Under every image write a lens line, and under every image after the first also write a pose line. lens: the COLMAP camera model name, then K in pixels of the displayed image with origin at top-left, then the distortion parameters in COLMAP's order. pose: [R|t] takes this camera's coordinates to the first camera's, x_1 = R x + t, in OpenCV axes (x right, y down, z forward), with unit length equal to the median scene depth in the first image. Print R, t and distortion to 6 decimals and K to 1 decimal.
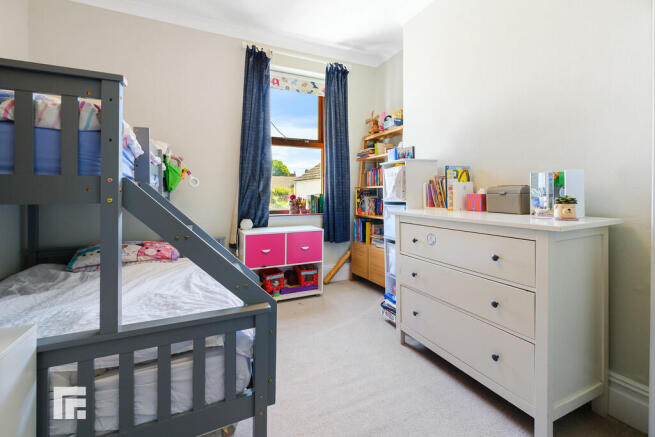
lens RADIAL K [[286.2, 0, 322.5], [0, 286.2, 197.0], [0, 0, 1]] dist [-0.007968, 0.001829]
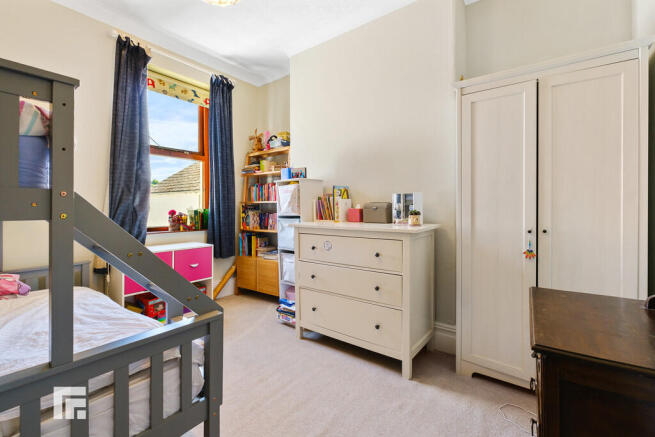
lens RADIAL K [[286.2, 0, 330.3], [0, 286.2, 211.7], [0, 0, 1]] dist [-0.007968, 0.001829]
pose [[0.878831, -0.005698, 0.477100, -0.155674], [0.005855, 0.999982, 0.001158, 0.000647], [-0.477098, 0.001776, 0.878848, -0.068650]]
